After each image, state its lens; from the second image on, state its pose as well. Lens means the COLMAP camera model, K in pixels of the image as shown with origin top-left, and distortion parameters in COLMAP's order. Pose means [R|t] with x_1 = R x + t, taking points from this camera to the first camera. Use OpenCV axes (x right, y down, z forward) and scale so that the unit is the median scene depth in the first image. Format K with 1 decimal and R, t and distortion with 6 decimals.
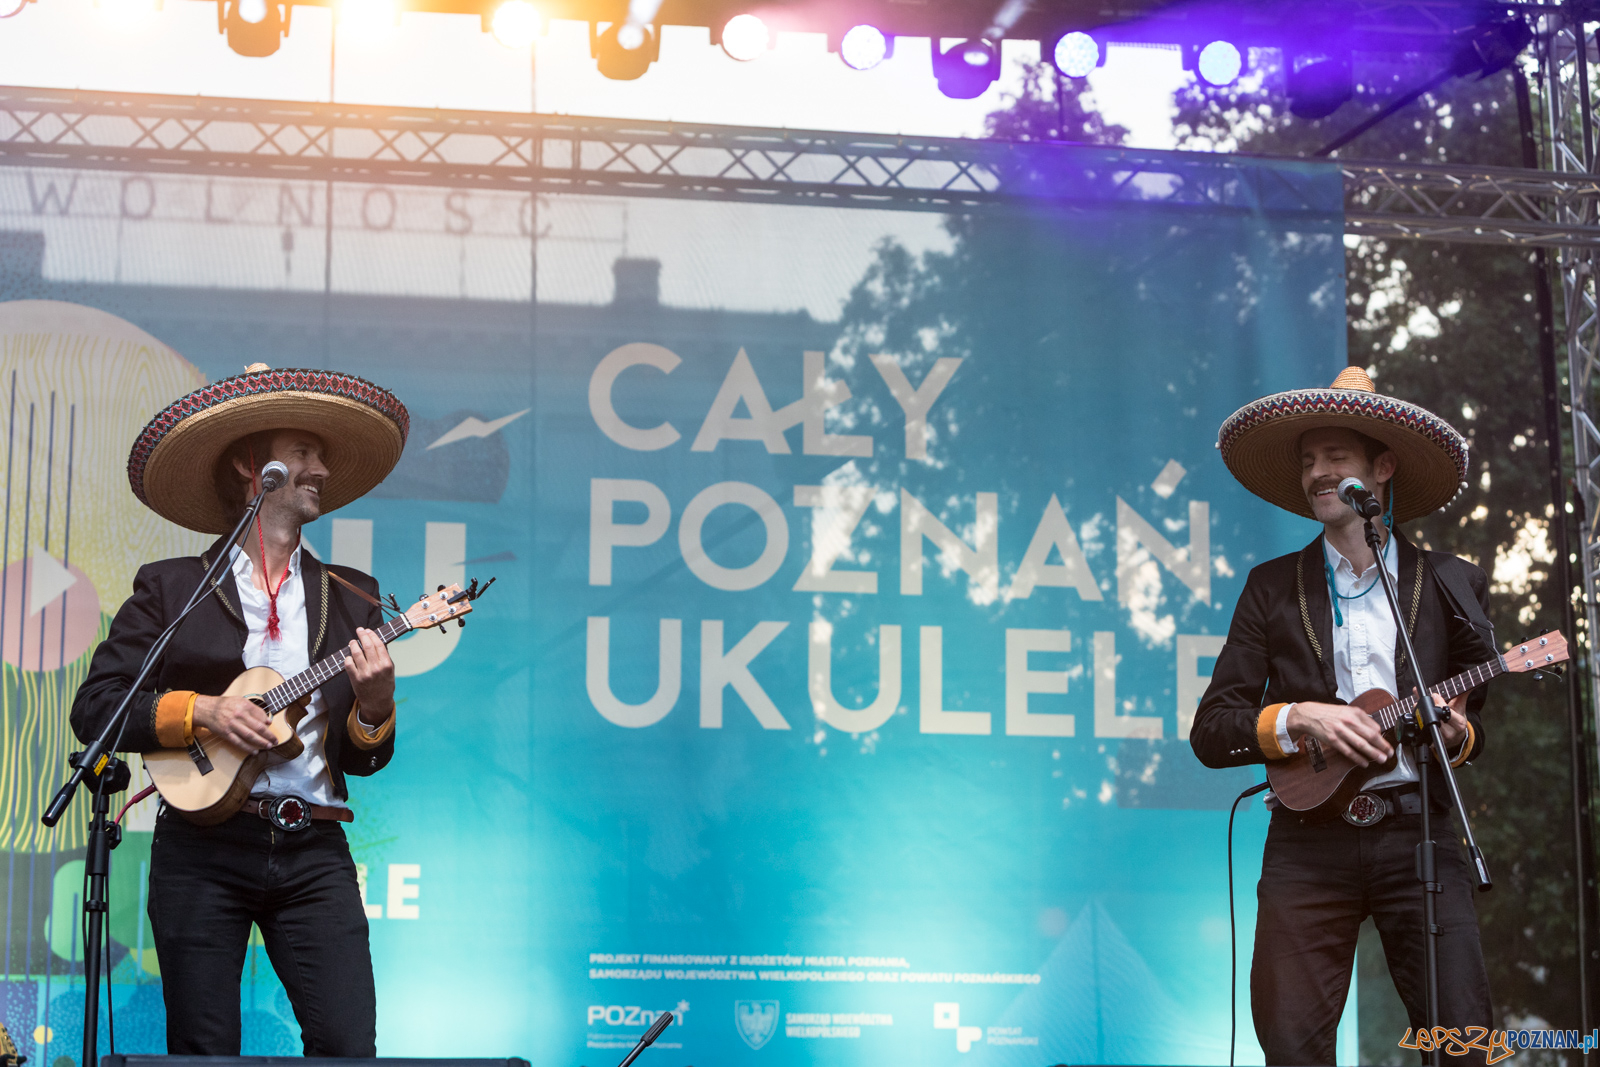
lens RADIAL K [[3338.3, 0, 800.0], [0, 3338.3, 533.5], [0, 0, 1]] dist [0.014879, -0.284127]
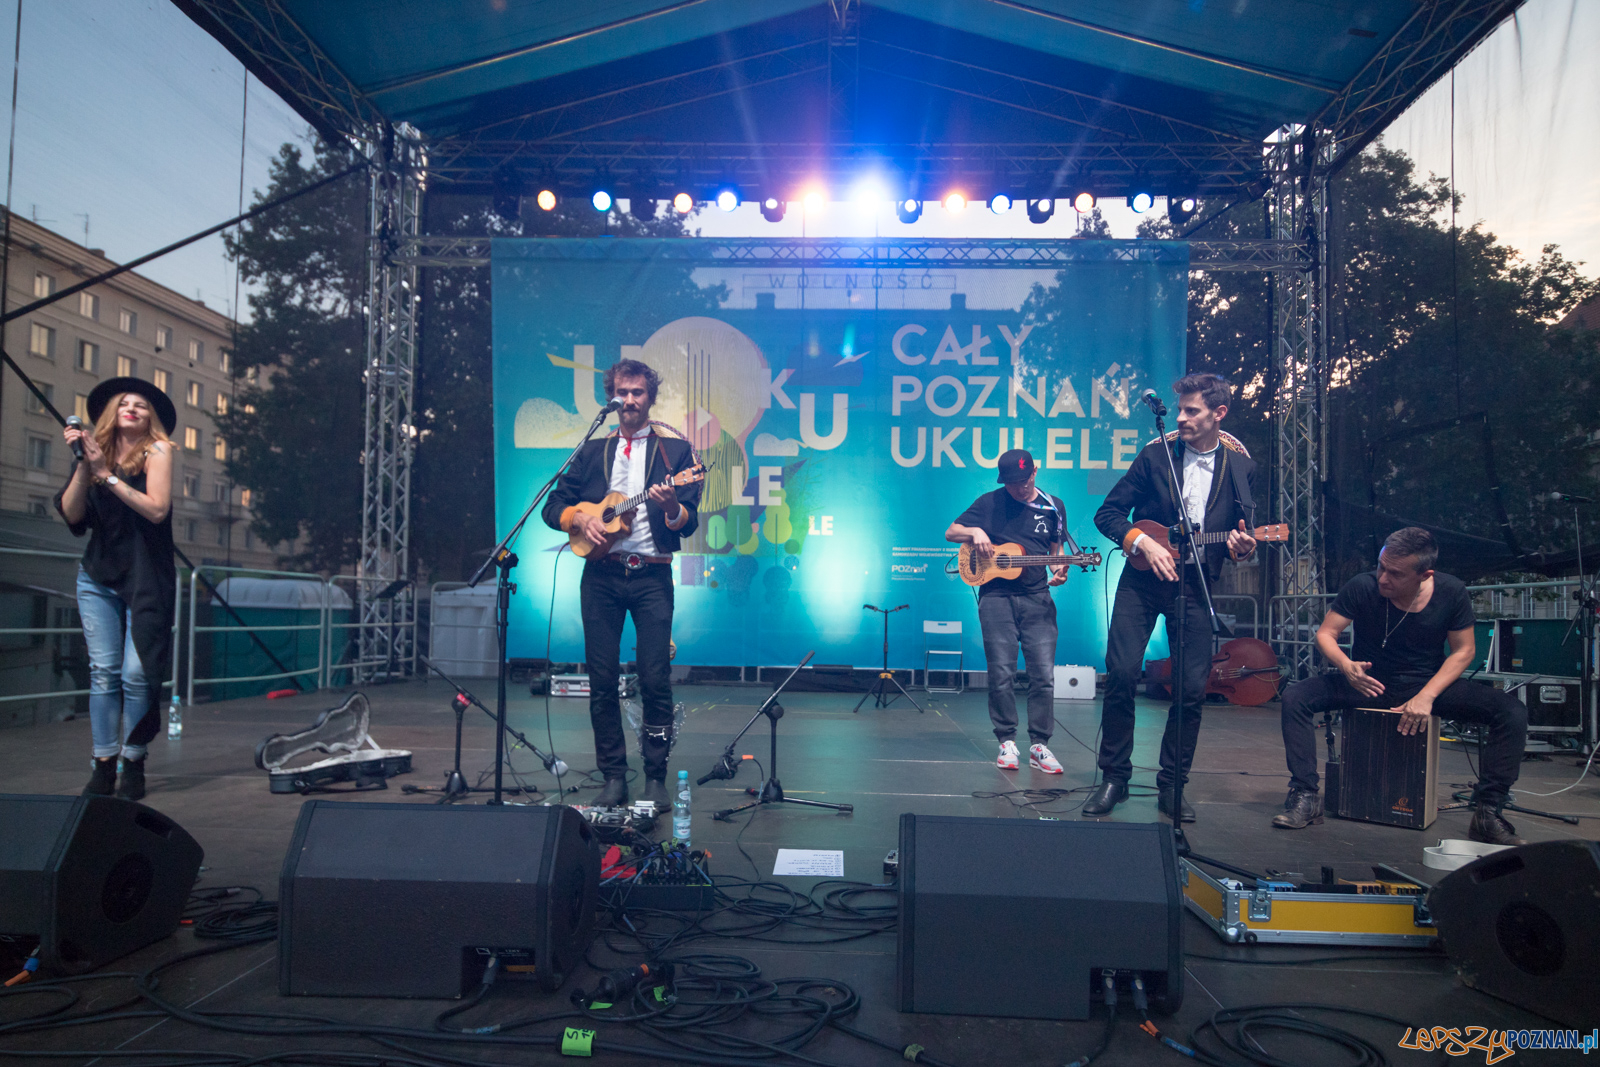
lens RADIAL K [[970.1, 0, 812.3], [0, 970.1, 594.5], [0, 0, 1]] dist [-0.004421, 0.000531]
pose [[0.978420, 0.018914, -0.205757, 0.039722], [0.025587, 0.977047, 0.211484, -0.011148], [0.205034, -0.212185, 0.955478, 0.182433]]
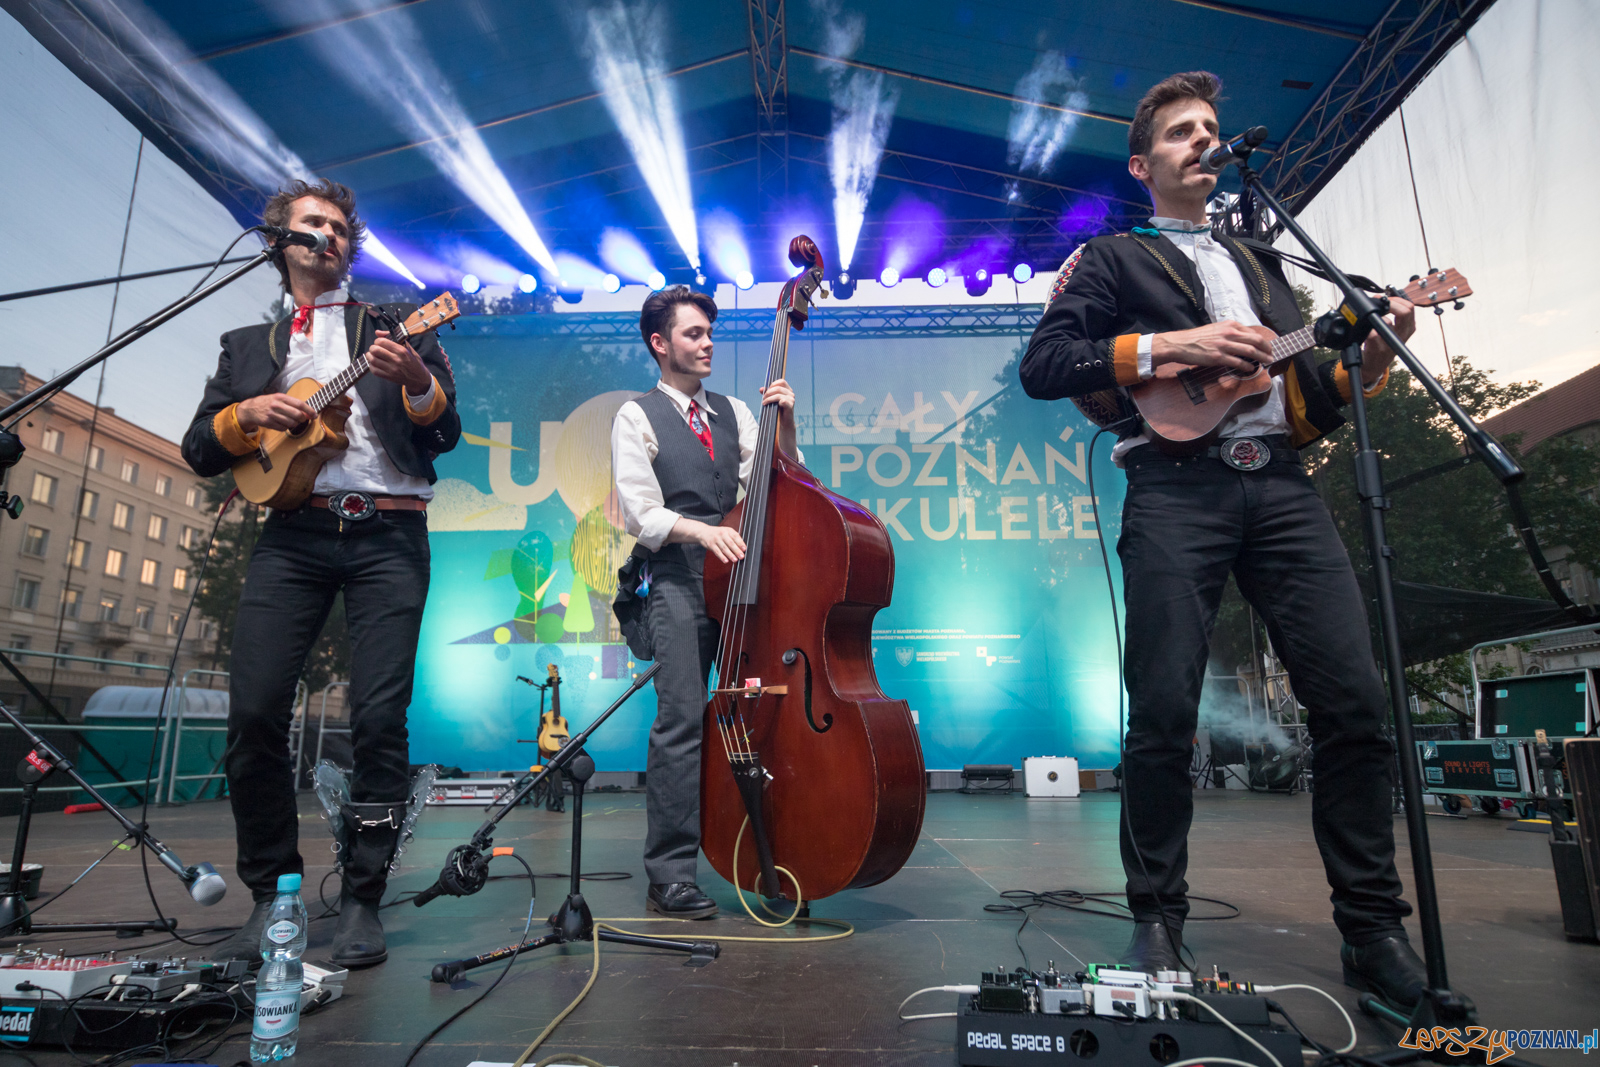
lens RADIAL K [[903.2, 0, 781.7], [0, 903.2, 552.0], [0, 0, 1]] dist [-0.002438, -0.000150]
pose [[0.979145, -0.040730, -0.199037, 0.034424], [0.046934, 0.998545, 0.026547, 0.044324], [0.197667, -0.035335, 0.979632, 0.307324]]
